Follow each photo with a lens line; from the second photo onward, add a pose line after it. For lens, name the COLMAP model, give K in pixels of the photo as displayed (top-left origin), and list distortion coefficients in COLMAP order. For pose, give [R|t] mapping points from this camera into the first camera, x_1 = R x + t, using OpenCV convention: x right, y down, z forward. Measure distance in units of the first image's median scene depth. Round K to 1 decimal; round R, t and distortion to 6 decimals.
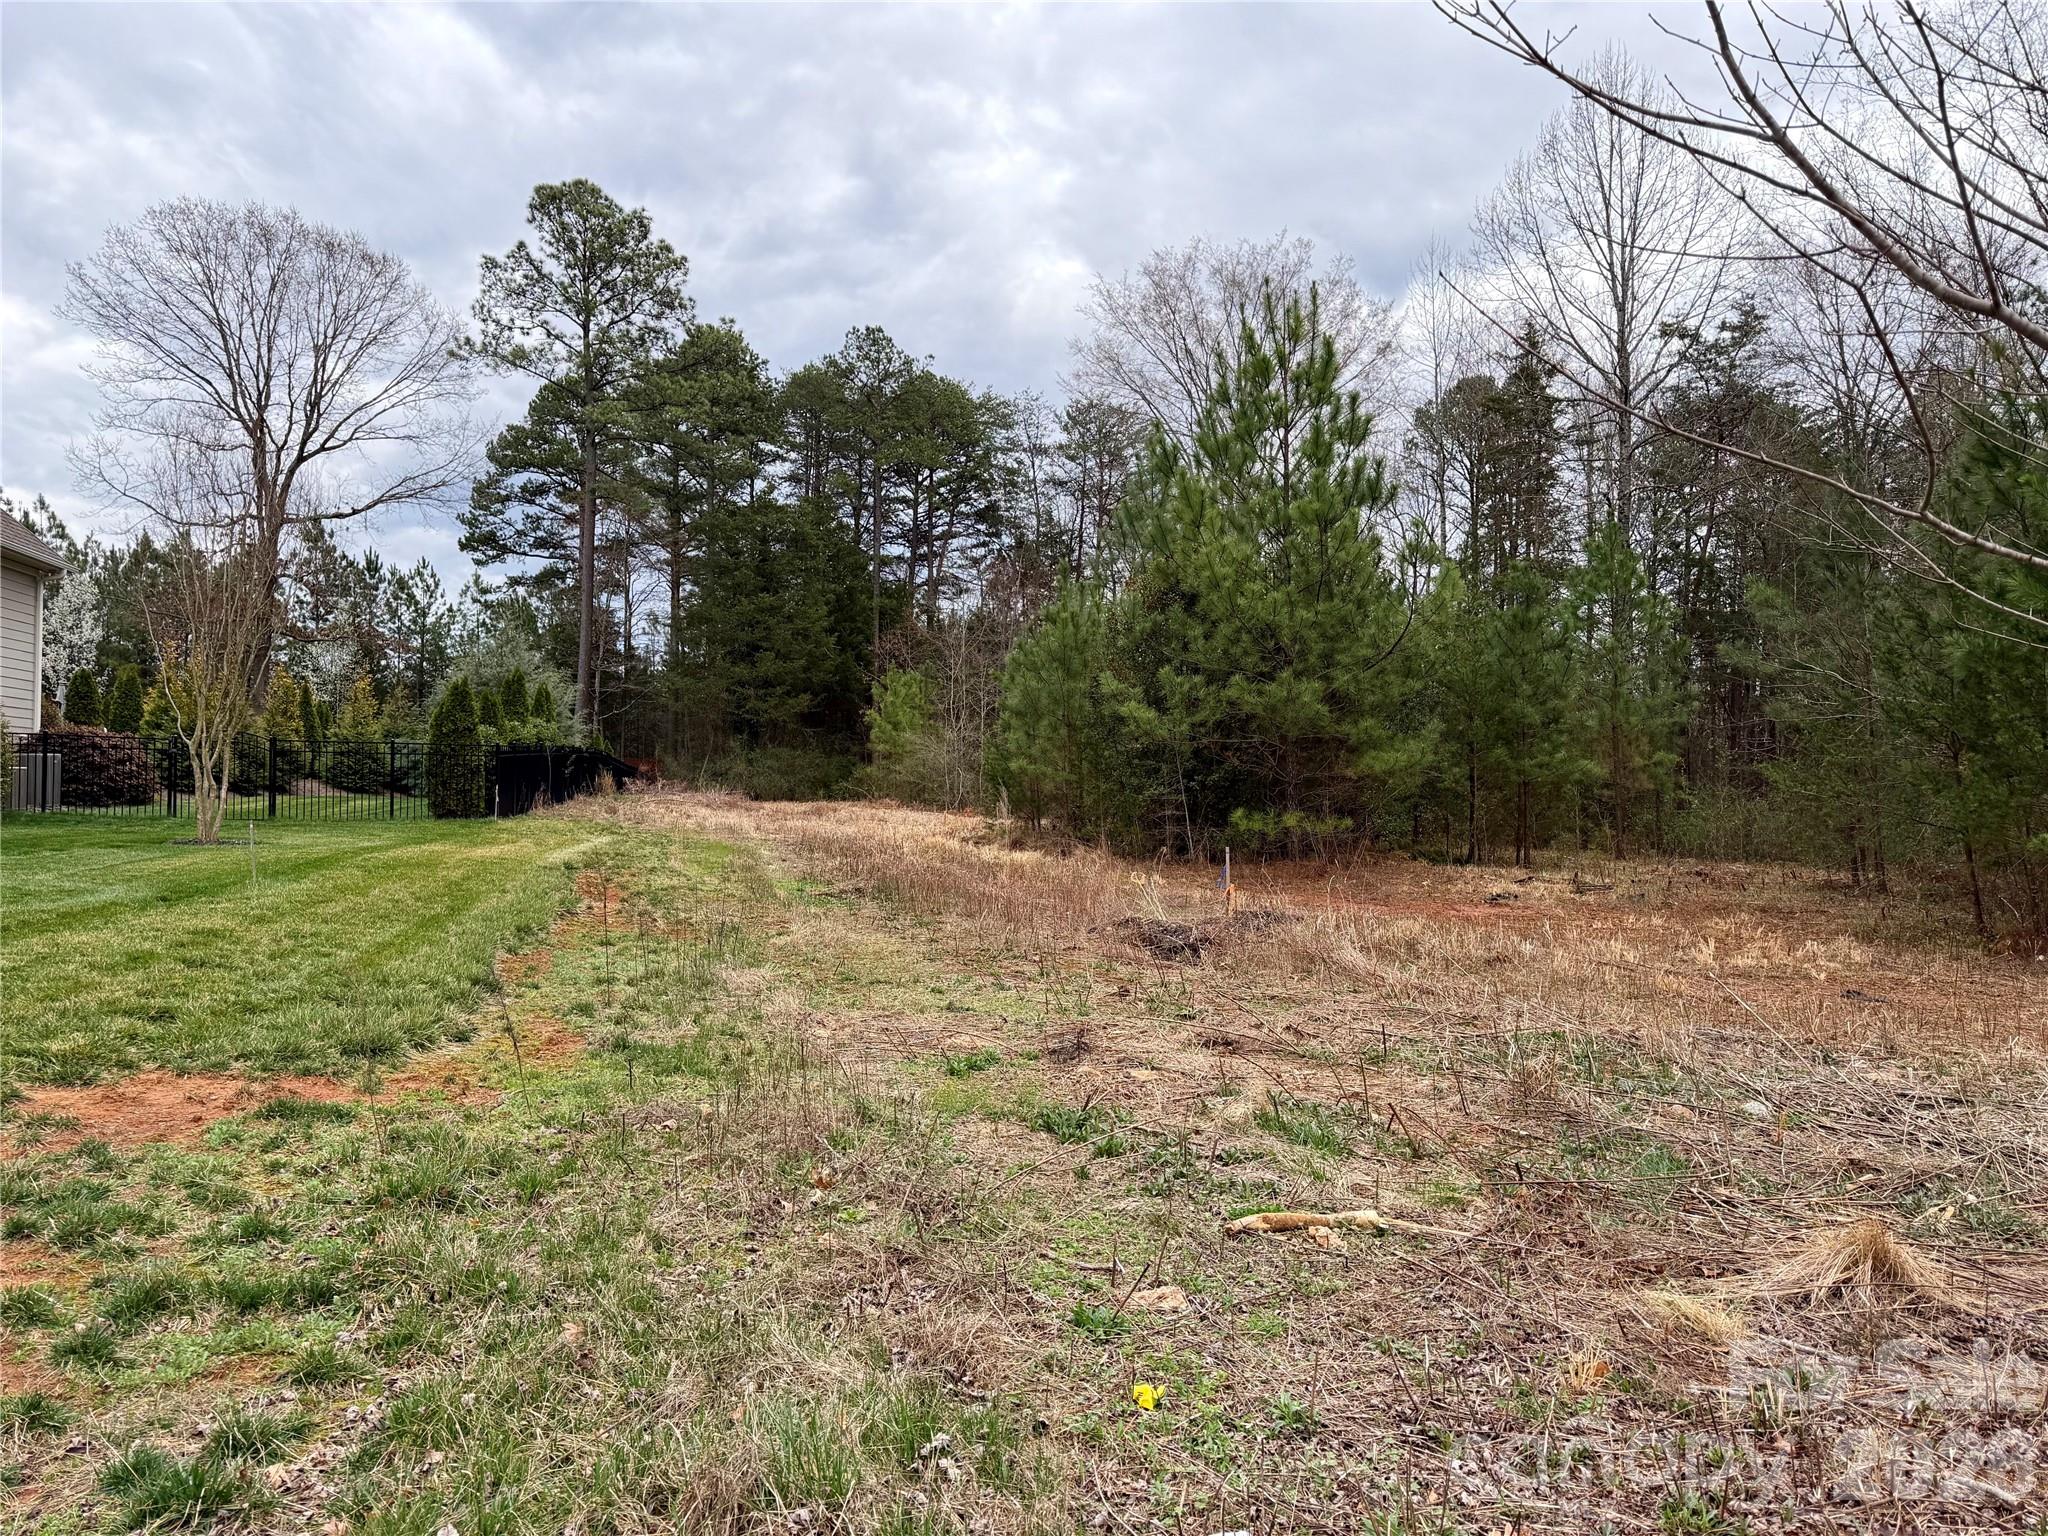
lens RADIAL K [[1436.2, 0, 980.3], [0, 1436.2, 762.1], [0, 0, 1]] dist [0.032630, -0.057028]
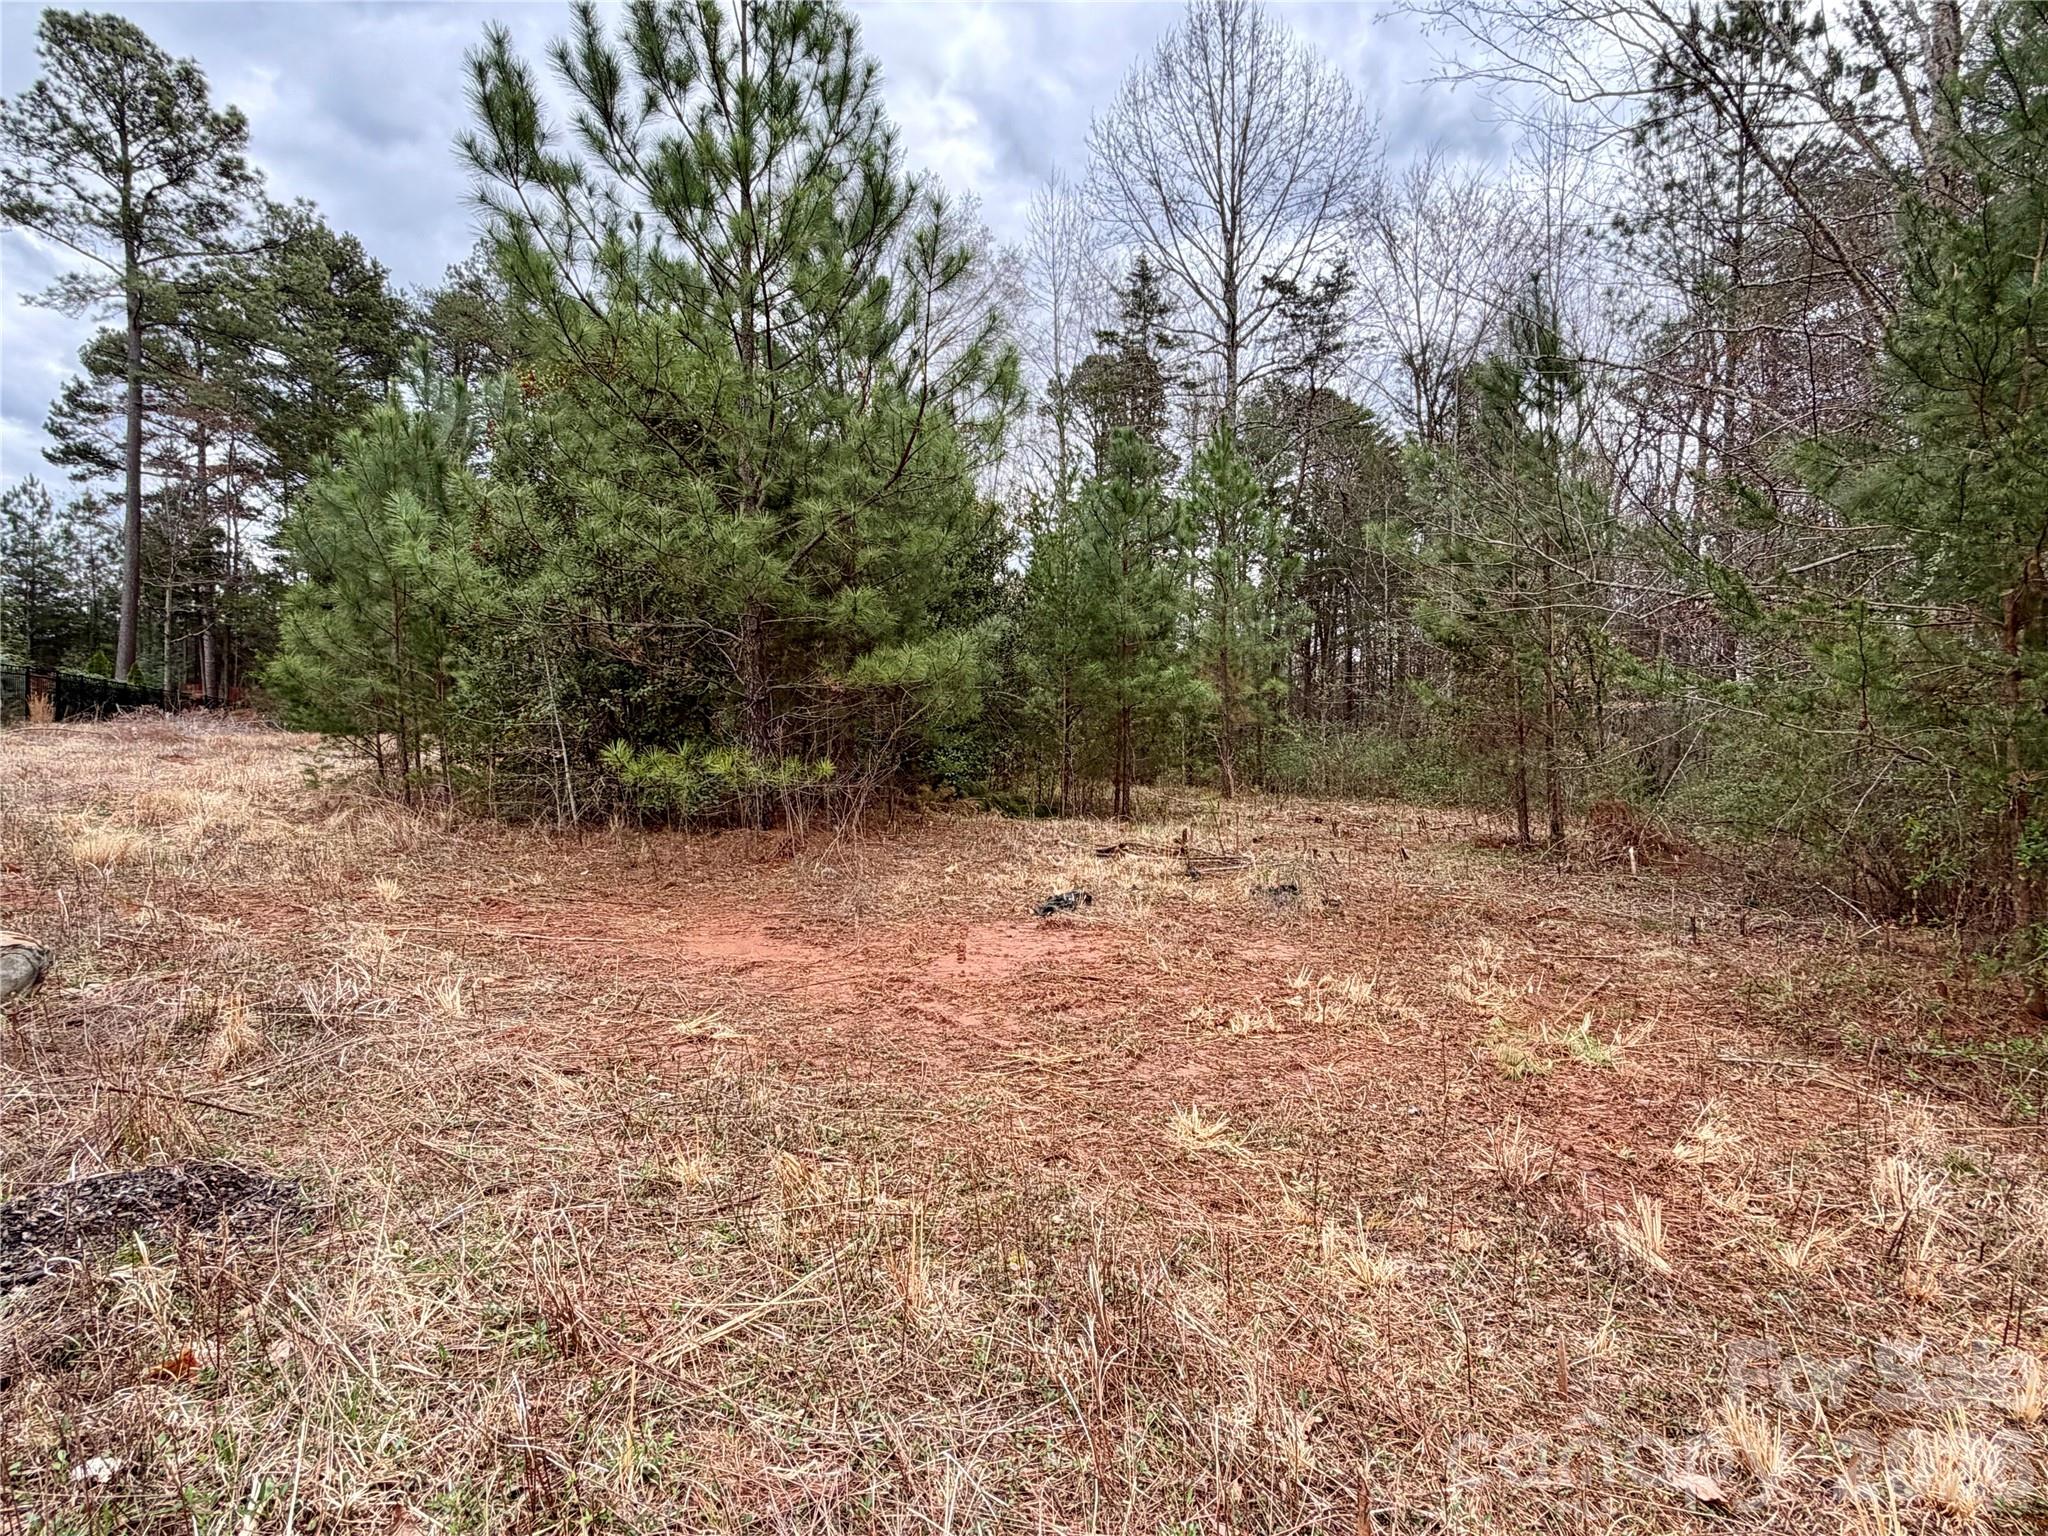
lens RADIAL K [[1118.1, 0, 1027.5], [0, 1118.1, 766.2], [0, 0, 1]] dist [-0.012657, 0.003288]
pose [[0.966826, -0.006231, 0.255359, 0.088094], [-0.007350, 0.998610, 0.052196, 0.007049], [-0.255329, -0.052341, 0.965436, 0.218287]]
